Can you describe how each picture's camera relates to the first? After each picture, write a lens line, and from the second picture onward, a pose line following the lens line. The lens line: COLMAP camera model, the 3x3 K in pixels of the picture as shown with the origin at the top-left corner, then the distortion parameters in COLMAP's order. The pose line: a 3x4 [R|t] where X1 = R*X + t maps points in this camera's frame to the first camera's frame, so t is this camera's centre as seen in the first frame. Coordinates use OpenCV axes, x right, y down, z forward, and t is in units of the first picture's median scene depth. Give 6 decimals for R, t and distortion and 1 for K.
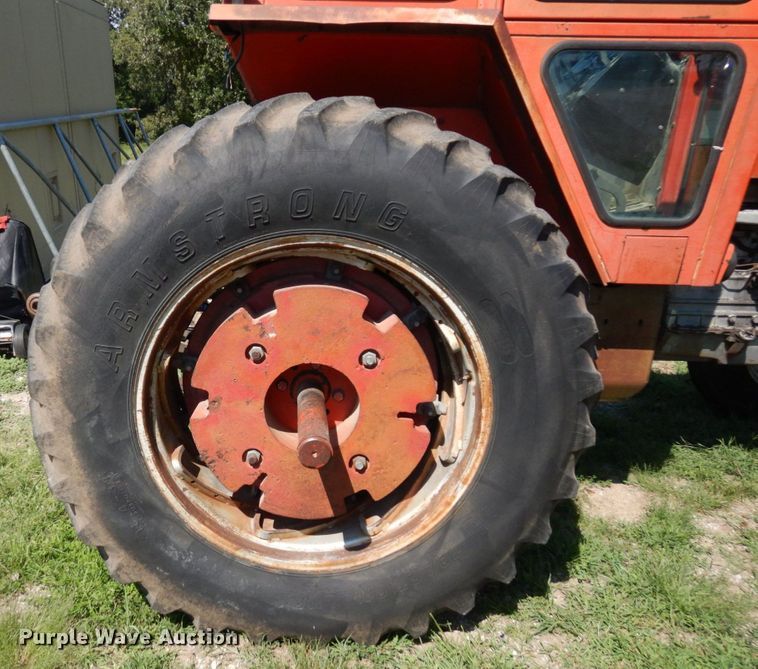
lens RADIAL K [[702.8, 0, 320.6], [0, 702.8, 367.5], [0, 0, 1]] dist [0.012056, 0.000000]
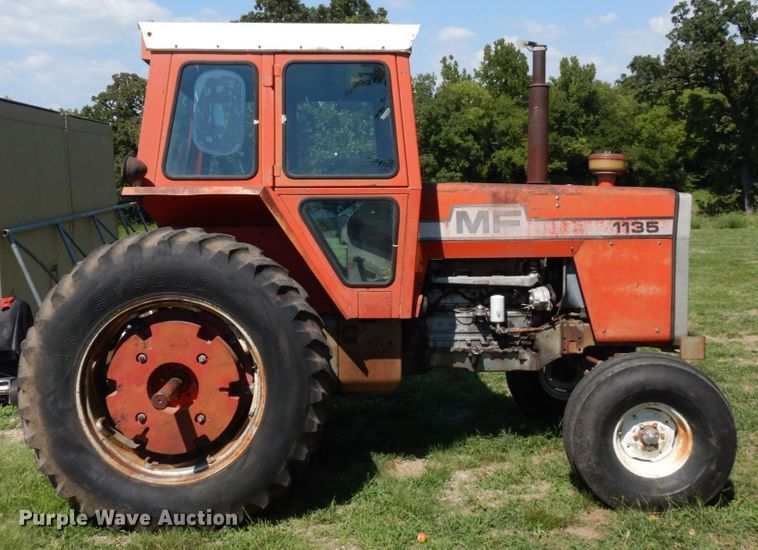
lens RADIAL K [[709.8, 0, 361.2], [0, 709.8, 263.4], [0, 0, 1]] dist [0.001638, -0.006127]
pose [[0.998365, -0.030448, 0.048374, 0.404405], [0.041510, 0.968019, -0.247419, 0.225077], [-0.039293, 0.249023, 0.967700, -0.914325]]
